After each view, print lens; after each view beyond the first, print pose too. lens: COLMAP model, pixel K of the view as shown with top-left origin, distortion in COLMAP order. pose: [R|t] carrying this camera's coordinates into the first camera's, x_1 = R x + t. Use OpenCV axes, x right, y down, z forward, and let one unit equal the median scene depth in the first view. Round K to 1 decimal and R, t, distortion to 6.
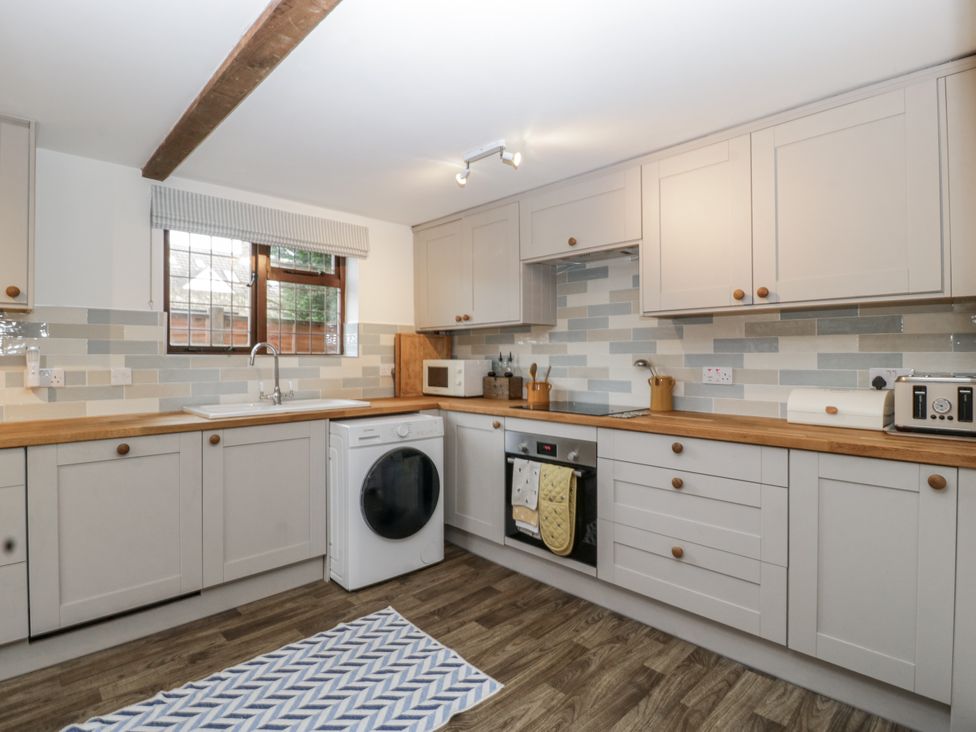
lens RADIAL K [[507.7, 0, 490.9], [0, 507.7, 360.1], [0, 0, 1]] dist [0.002532, -0.013478]
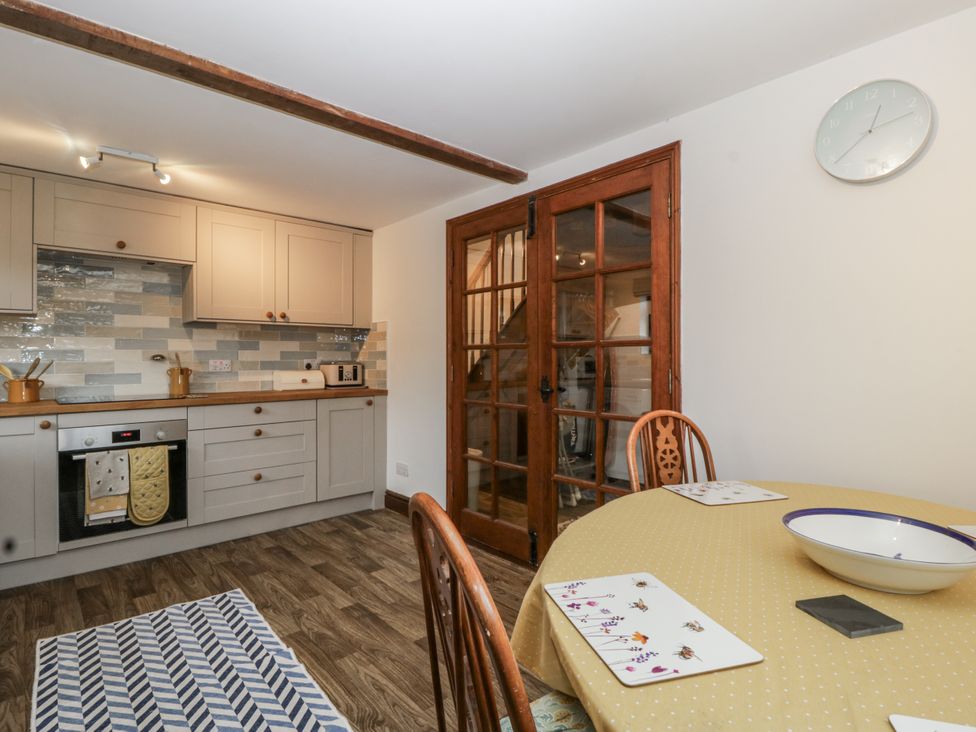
lens RADIAL K [[507.7, 0, 492.4], [0, 507.7, 366.8], [0, 0, 1]] dist [0.002532, -0.013478]
pose [[0.015666, -0.013526, 0.999786, -1.026967], [0.009646, 0.999864, 0.013376, 0.023092], [-0.999831, 0.009434, 0.015795, 0.221394]]
